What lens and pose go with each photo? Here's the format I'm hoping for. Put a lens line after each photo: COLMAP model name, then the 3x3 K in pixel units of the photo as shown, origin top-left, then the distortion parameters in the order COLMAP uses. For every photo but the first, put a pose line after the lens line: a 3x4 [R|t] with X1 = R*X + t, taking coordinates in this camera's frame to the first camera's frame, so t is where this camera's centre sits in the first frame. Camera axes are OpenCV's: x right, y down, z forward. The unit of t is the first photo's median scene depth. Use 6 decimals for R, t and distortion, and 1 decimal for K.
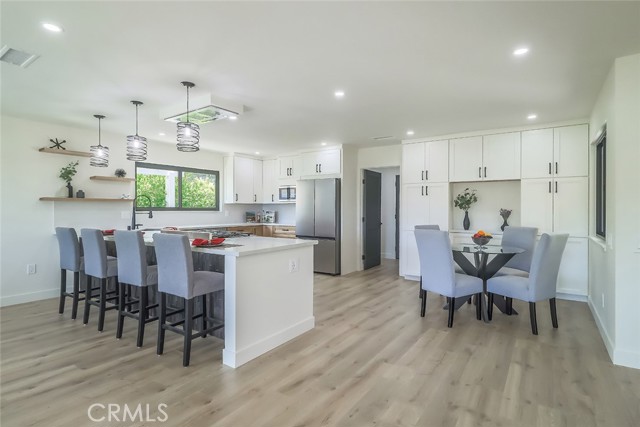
lens RADIAL K [[325.4, 0, 318.0], [0, 325.4, 204.7], [0, 0, 1]] dist [-0.000108, -0.000039]
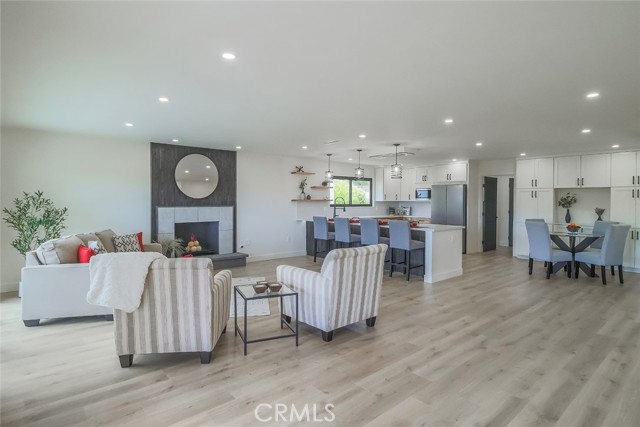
lens RADIAL K [[341.1, 0, 321.3], [0, 341.1, 200.4], [0, 0, 1]] dist [-0.004062, -0.000570]
pose [[0.967387, 0.004852, -0.253257, -0.190295], [-0.001248, 0.999896, 0.014392, -0.038156], [0.253300, -0.013607, 0.967292, -0.664130]]
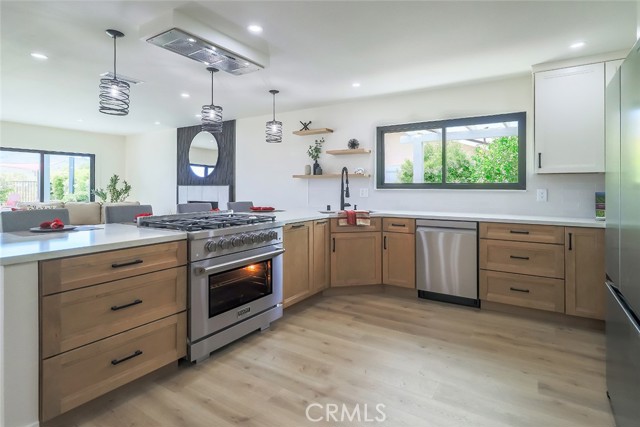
lens RADIAL K [[341.1, 0, 321.3], [0, 341.1, 200.4], [0, 0, 1]] dist [-0.004062, -0.000570]
pose [[0.030470, 0.031887, -0.999027, 0.310375], [0.006625, 0.999463, 0.032103, 0.023631], [0.999514, -0.007597, 0.030242, 0.888650]]
